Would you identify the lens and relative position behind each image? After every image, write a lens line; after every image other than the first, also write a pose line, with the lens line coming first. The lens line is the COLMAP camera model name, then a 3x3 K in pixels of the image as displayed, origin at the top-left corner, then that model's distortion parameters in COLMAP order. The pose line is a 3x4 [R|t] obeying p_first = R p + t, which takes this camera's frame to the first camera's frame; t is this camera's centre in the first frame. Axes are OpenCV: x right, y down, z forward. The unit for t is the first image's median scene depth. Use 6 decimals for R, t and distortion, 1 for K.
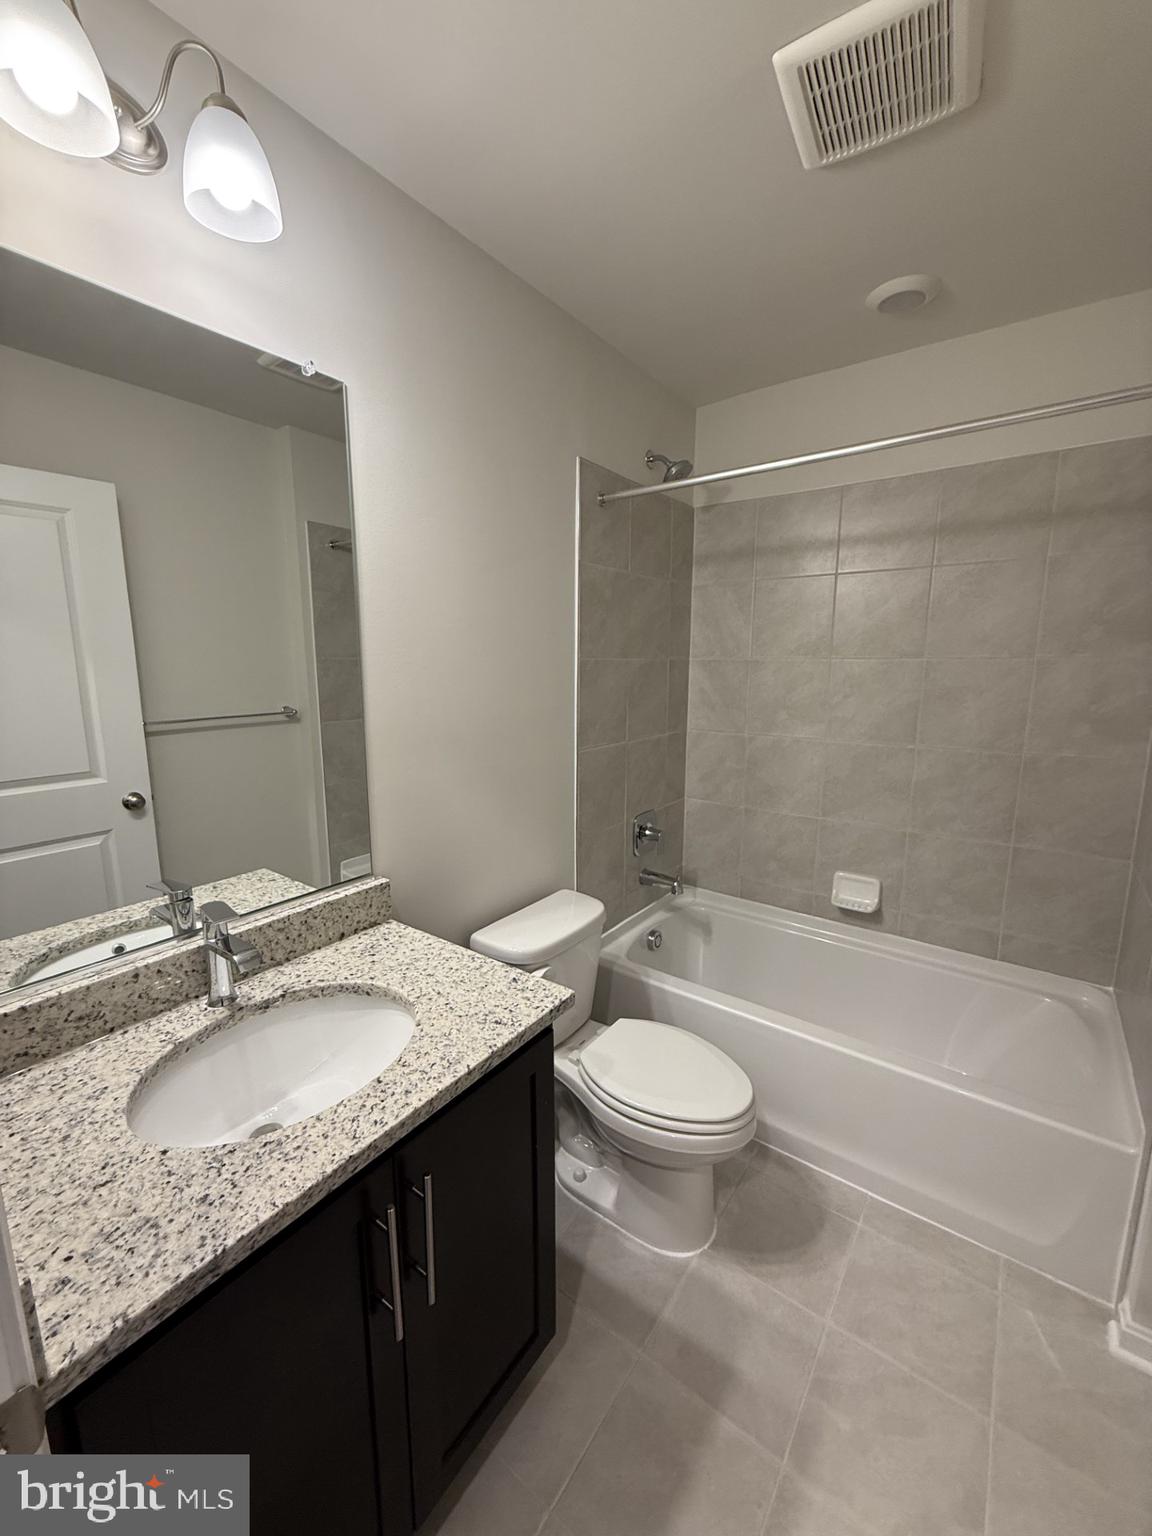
lens RADIAL K [[613.9, 0, 576.0], [0, 613.9, 768.0], [0, 0, 1]] dist [0.001173, -0.000055]
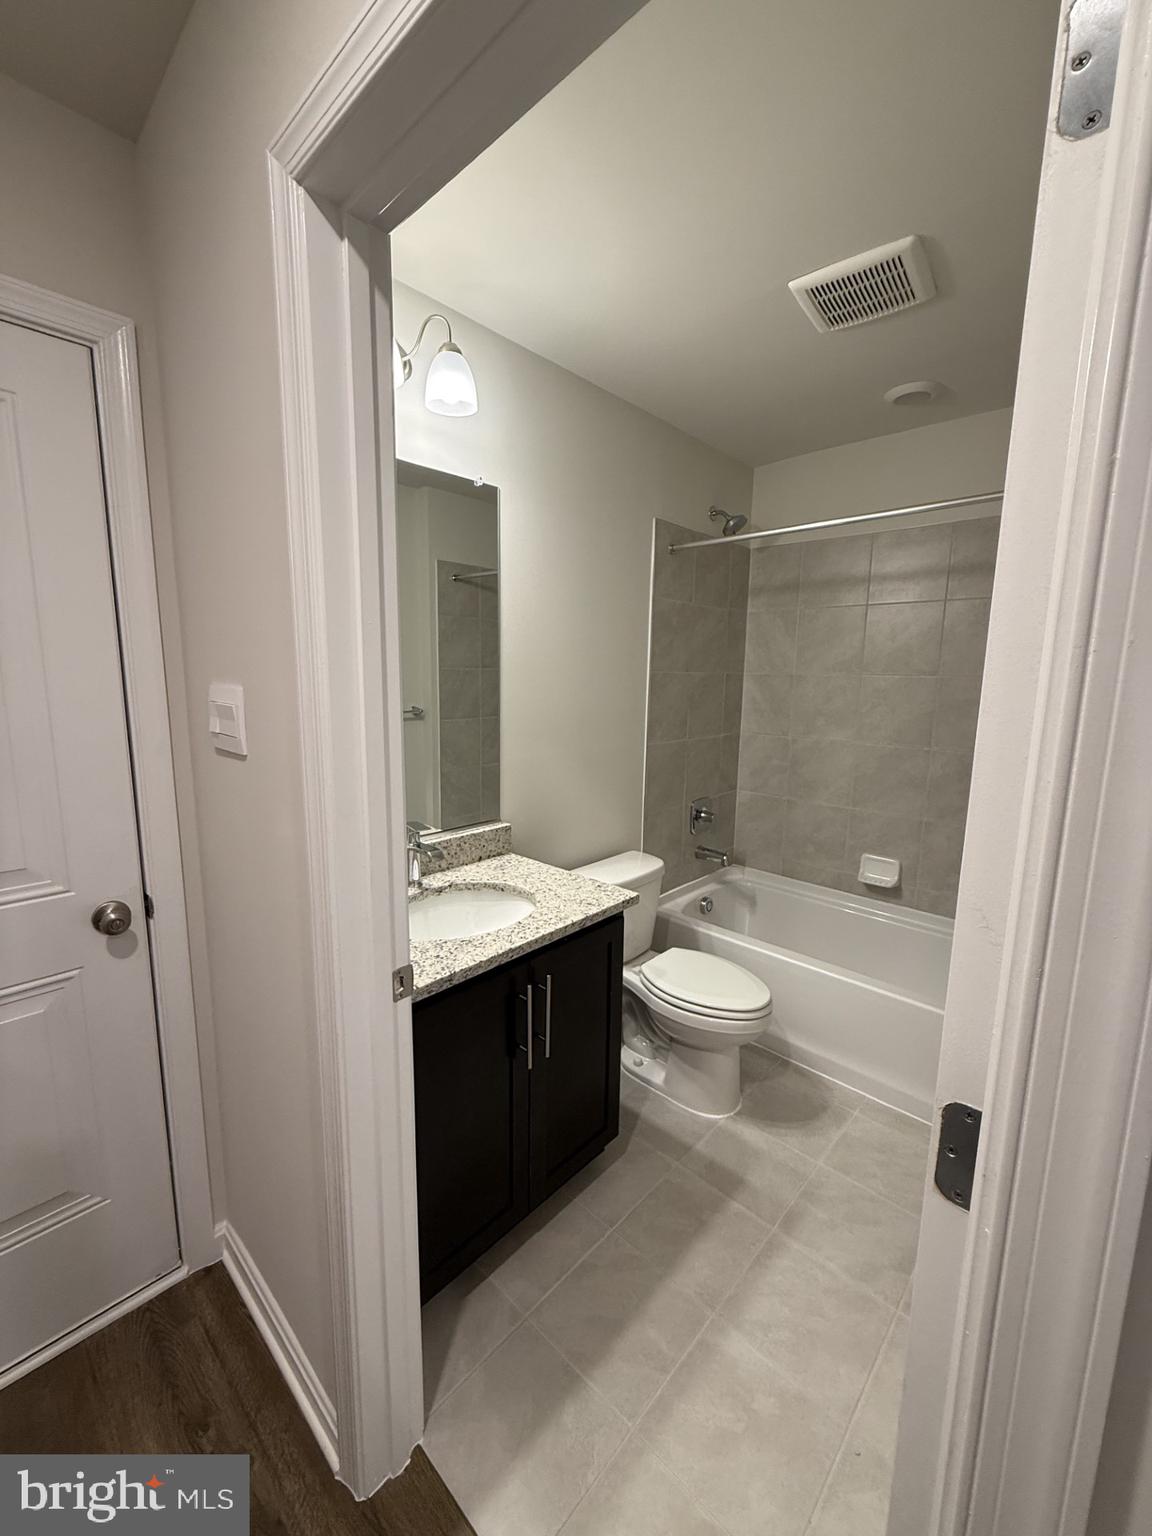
lens RADIAL K [[613.9, 0, 576.0], [0, 613.9, 768.0], [0, 0, 1]] dist [0.001173, -0.000055]
pose [[0.992997, 0.031771, -0.113790, 0.003358], [-0.034052, 0.999255, -0.018156, 0.058762], [0.113129, 0.021904, 0.993339, -0.329136]]
